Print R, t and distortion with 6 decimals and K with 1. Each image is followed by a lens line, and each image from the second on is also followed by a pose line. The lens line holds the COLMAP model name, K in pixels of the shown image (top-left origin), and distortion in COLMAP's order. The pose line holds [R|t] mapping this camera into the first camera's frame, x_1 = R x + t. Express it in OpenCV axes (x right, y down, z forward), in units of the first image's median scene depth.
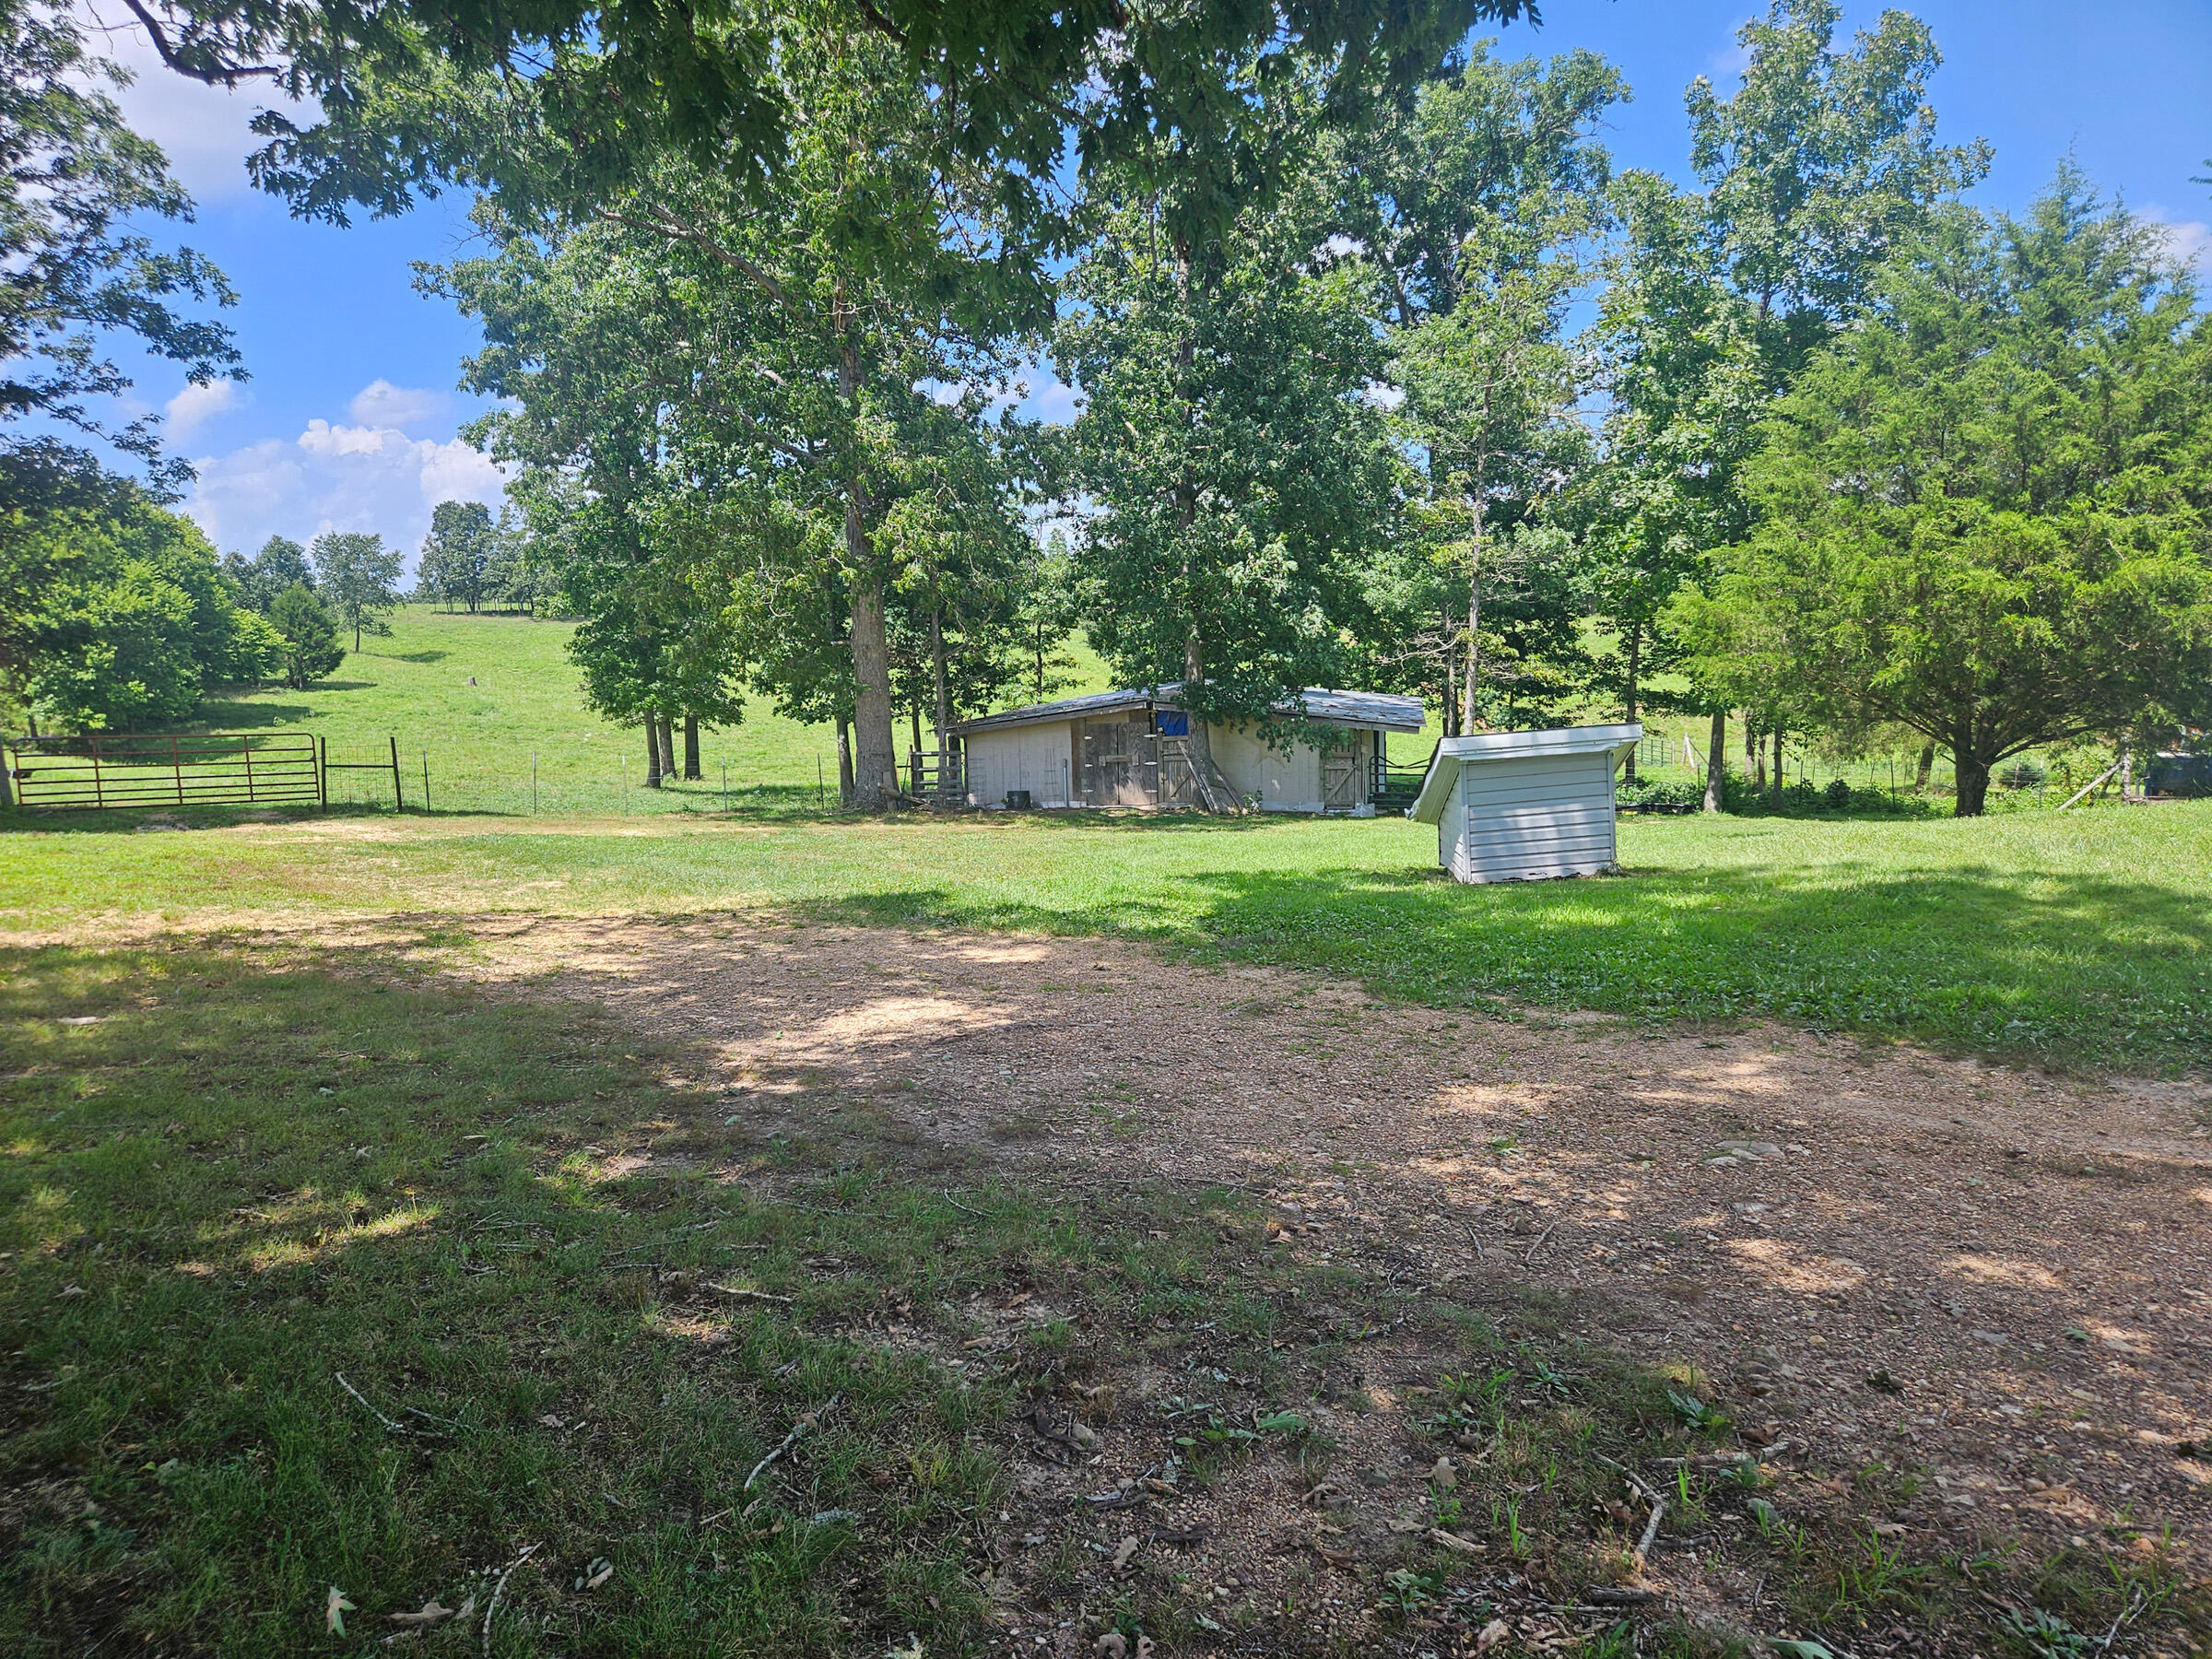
lens RADIAL K [[1488.6, 0, 1106.0], [0, 1488.6, 829.5], [0, 0, 1]] dist [0.005575, 0.000806]
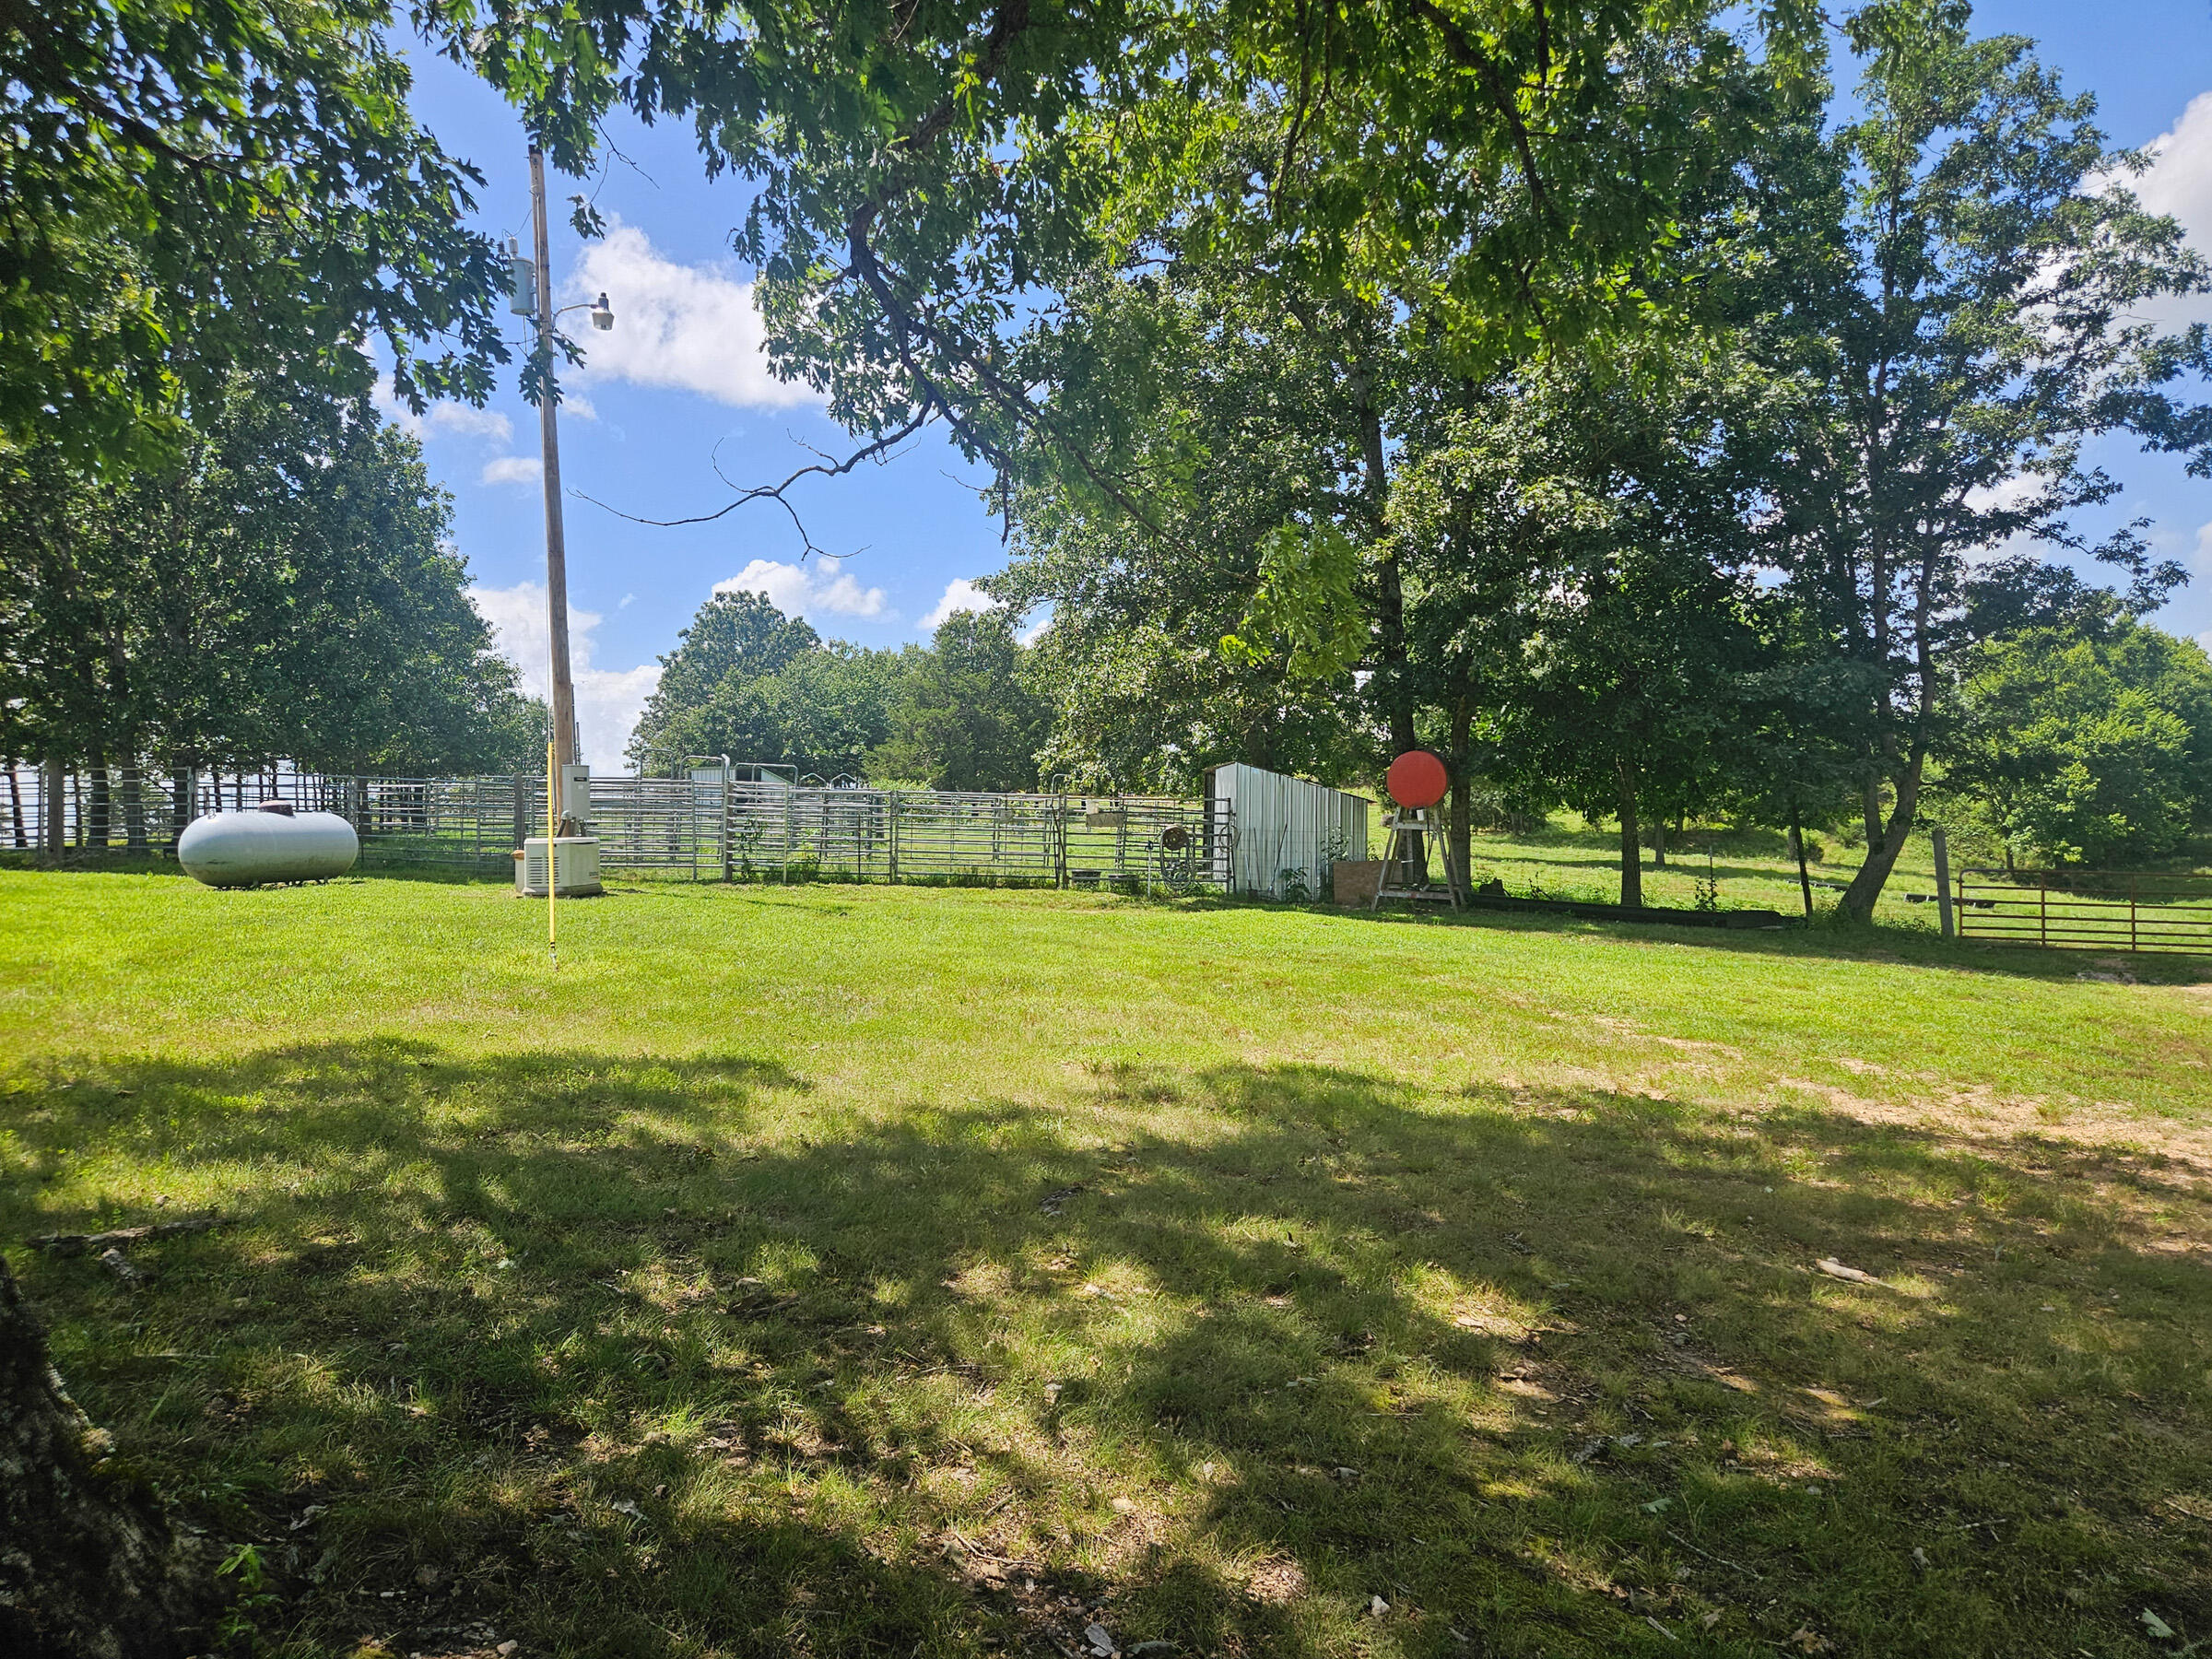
lens RADIAL K [[1488.6, 0, 1106.0], [0, 1488.6, 829.5], [0, 0, 1]] dist [0.005575, 0.000806]
pose [[0.385462, 0.018911, -0.922530, -0.043788], [-0.101222, 0.994623, -0.021905, -0.007357], [0.917155, 0.101824, 0.385304, 0.097564]]
